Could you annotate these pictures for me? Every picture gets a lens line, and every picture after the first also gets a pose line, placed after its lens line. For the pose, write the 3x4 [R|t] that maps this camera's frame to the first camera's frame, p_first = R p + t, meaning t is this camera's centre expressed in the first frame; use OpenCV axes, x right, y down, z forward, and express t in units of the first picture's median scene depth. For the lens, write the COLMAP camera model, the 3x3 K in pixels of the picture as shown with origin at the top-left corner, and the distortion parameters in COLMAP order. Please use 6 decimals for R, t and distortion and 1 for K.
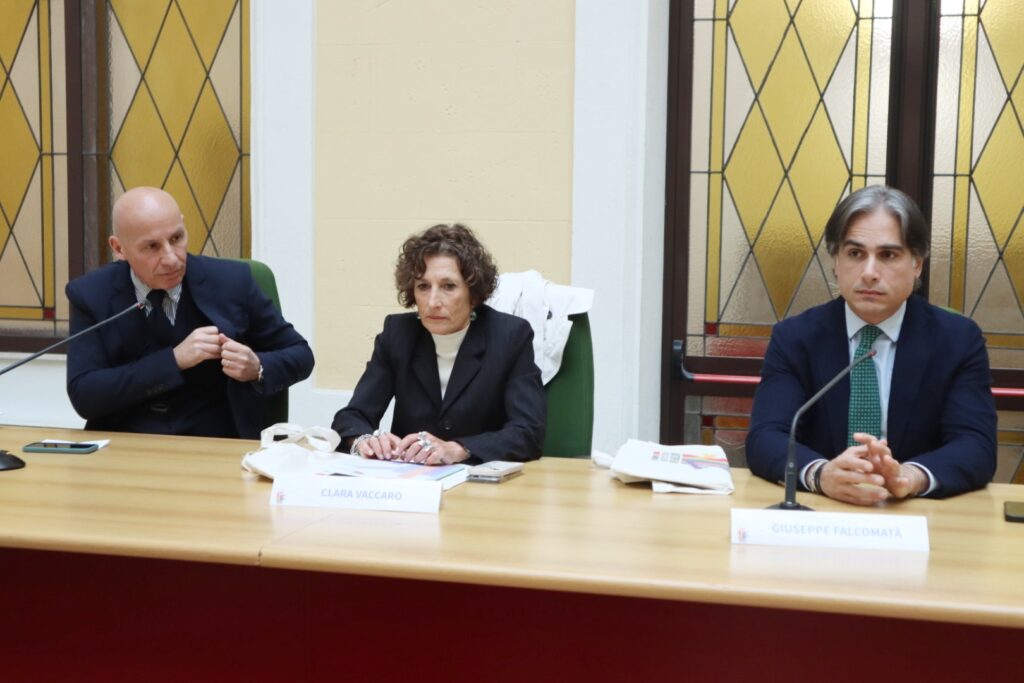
lens RADIAL K [[1466.4, 0, 516.1], [0, 1466.4, 341.3], [0, 0, 1]] dist [0.037103, 0.000000]
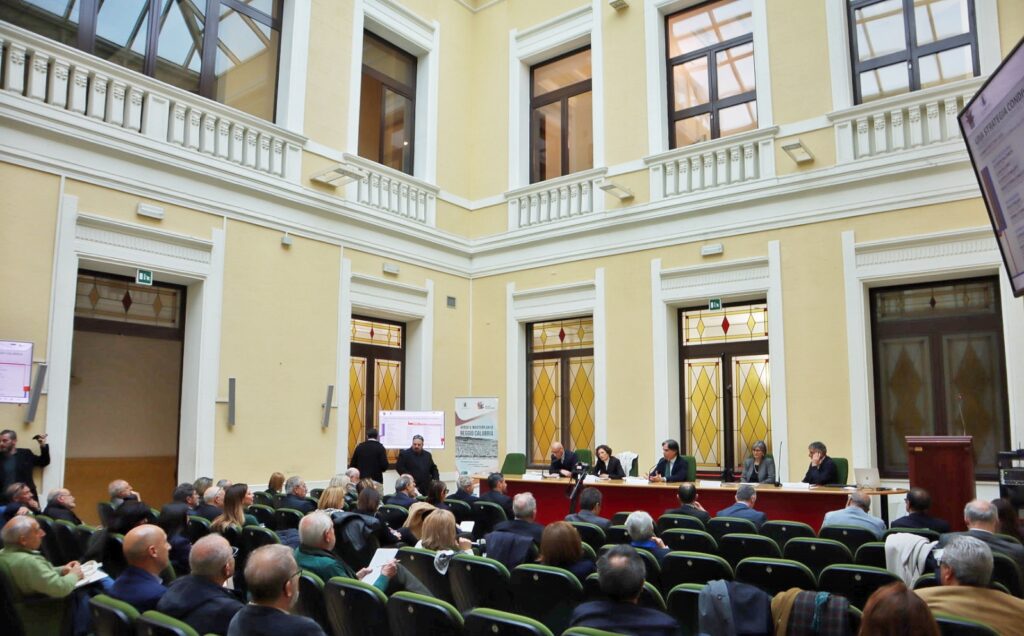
lens RADIAL K [[733.0, 0, 500.3], [0, 733.0, 356.7], [0, 0, 1]] dist [-0.088602, 0.005572]
pose [[0.907734, -0.057628, -0.415570, 0.596582], [-0.021447, 0.982852, -0.183142, 0.095939], [0.418998, 0.175157, 0.890932, -1.434214]]
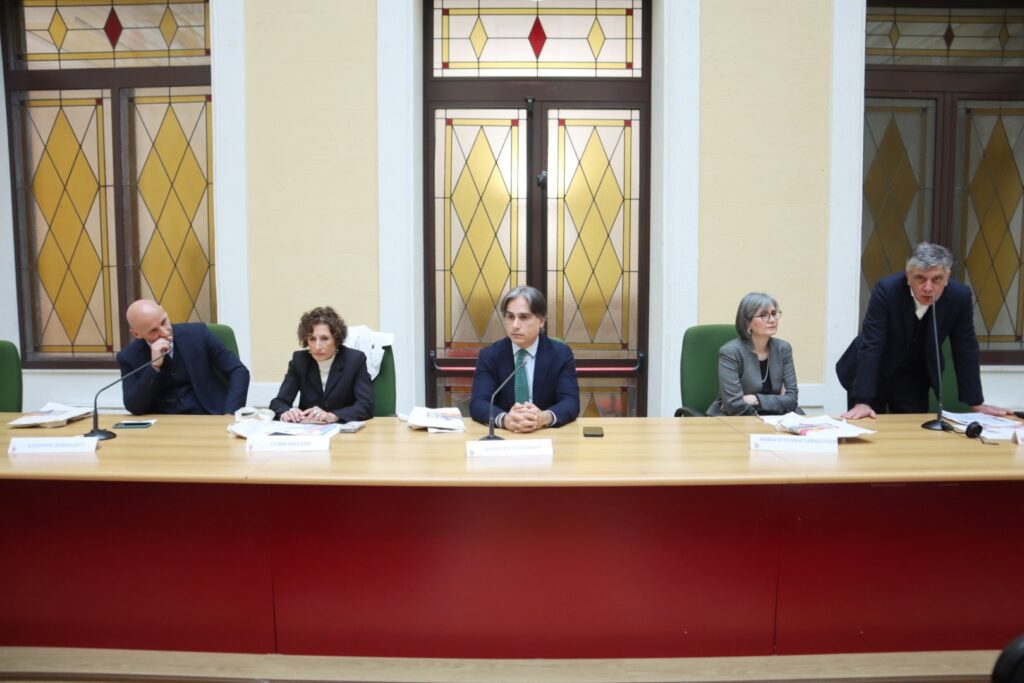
lens RADIAL K [[730.4, 0, 517.4], [0, 730.4, 346.6], [0, 0, 1]] dist [-0.123403, 0.089273]
pose [[0.972212, -0.037320, 0.231109, -0.012031], [0.034632, 0.999277, 0.015680, -0.020138], [-0.231527, -0.007240, 0.972802, -0.036861]]
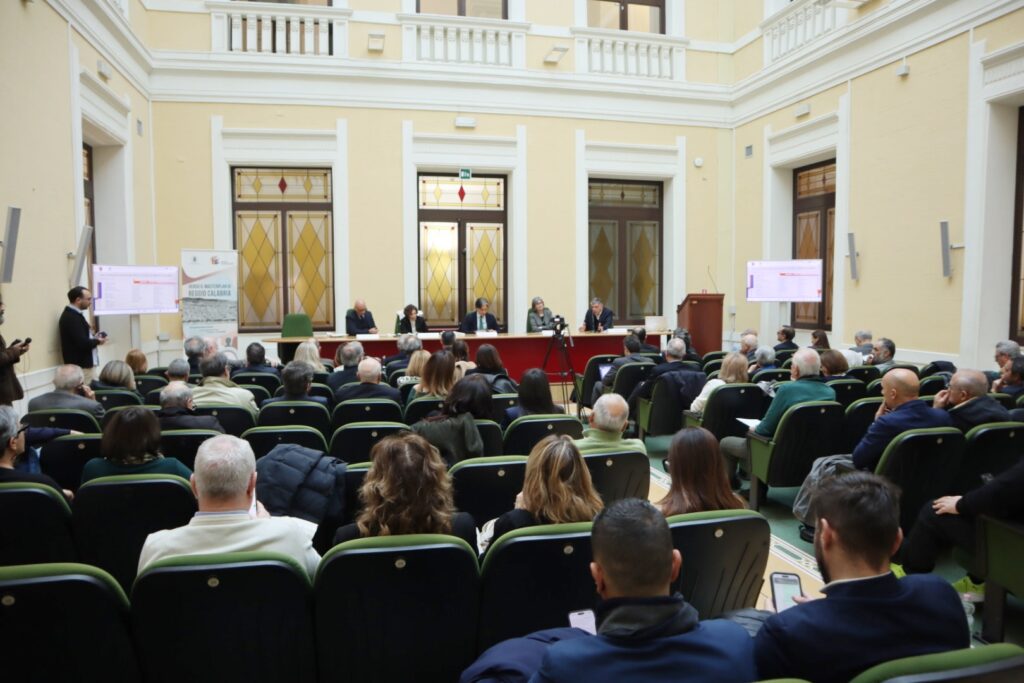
lens RADIAL K [[730.4, 0, 514.9], [0, 730.4, 357.5], [0, 0, 1]] dist [-0.123403, 0.089273]
pose [[0.891509, -0.060672, 0.448921, -0.768373], [0.054428, 0.998158, 0.026814, 0.073626], [-0.449721, 0.000529, 0.893169, -1.447639]]
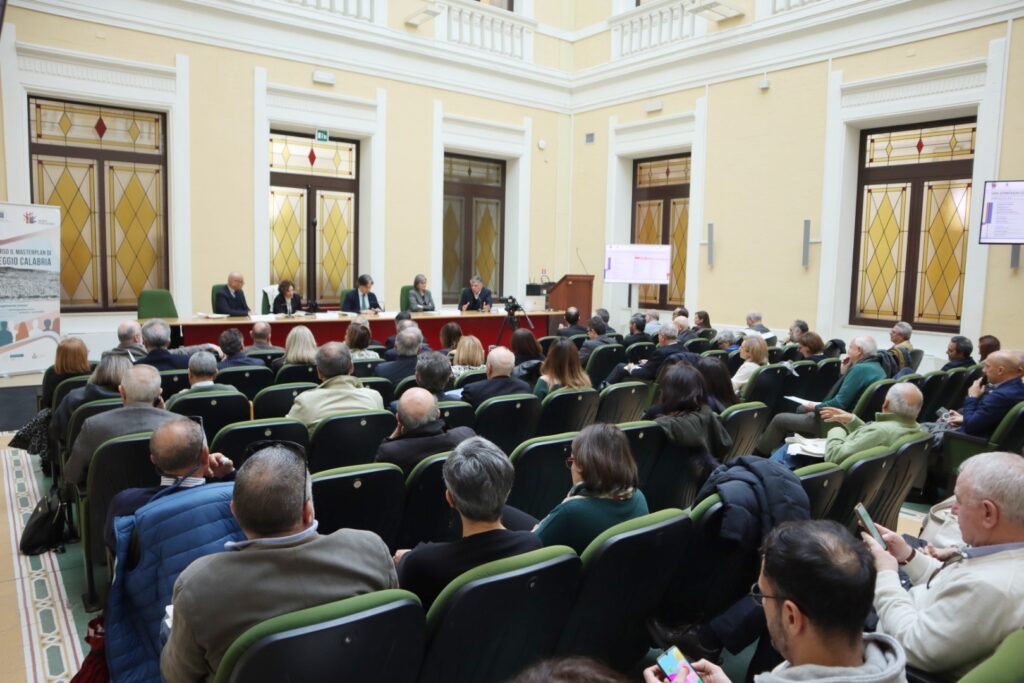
lens RADIAL K [[730.4, 0, 520.8], [0, 730.4, 357.8], [0, 0, 1]] dist [-0.123403, 0.089273]
pose [[0.616144, -0.095827, 0.781783, -1.195663], [0.047024, 0.995276, 0.084935, 0.025000], [-0.786229, -0.015569, 0.617739, -0.999819]]
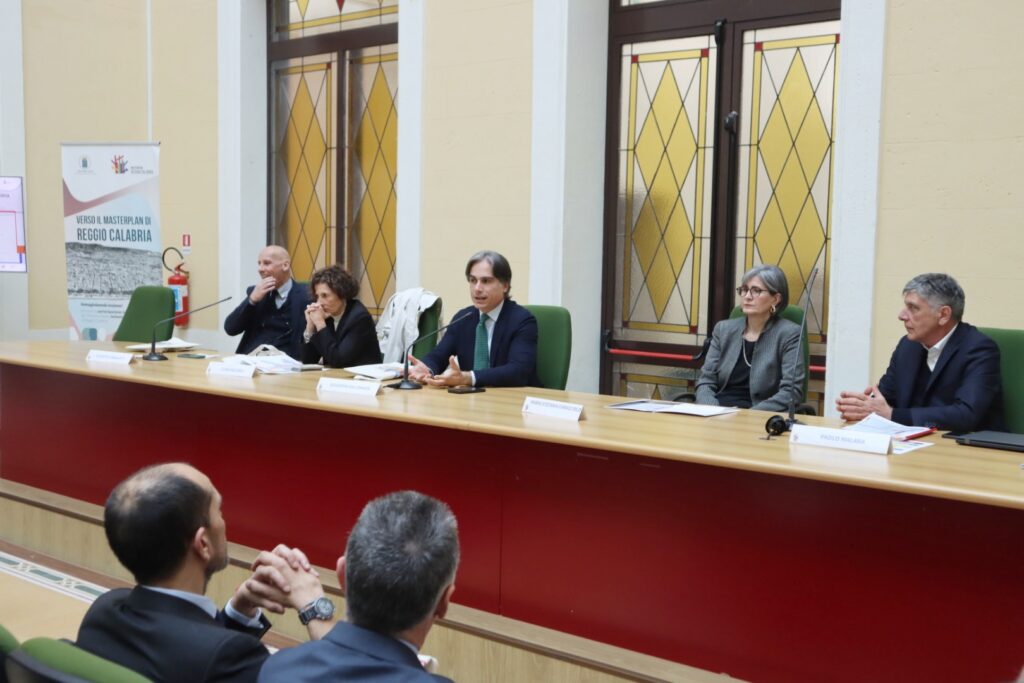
lens RADIAL K [[1146.0, 0, 496.9], [0, 1146.0, 323.6], [0, 0, 1]] dist [0.026562, 0.000000]
pose [[0.908557, 0.026107, -0.416945, 0.604627], [-0.036053, 0.999222, -0.015995, 0.019426], [0.416203, 0.029565, 0.908791, -0.335680]]
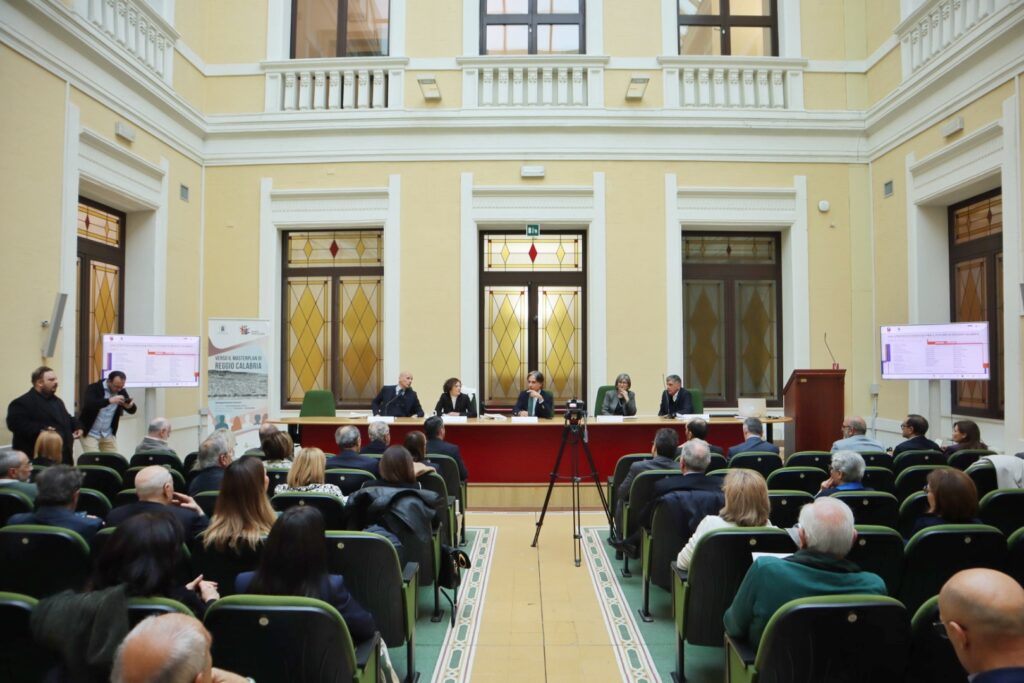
lens RADIAL K [[730.4, 0, 512.4], [0, 730.4, 352.7], [0, 0, 1]] dist [-0.123403, 0.089273]
pose [[0.975650, -0.013917, 0.218891, -0.291931], [0.034191, 0.995435, -0.089109, 0.054665], [-0.216652, 0.094424, 0.971672, -1.198455]]
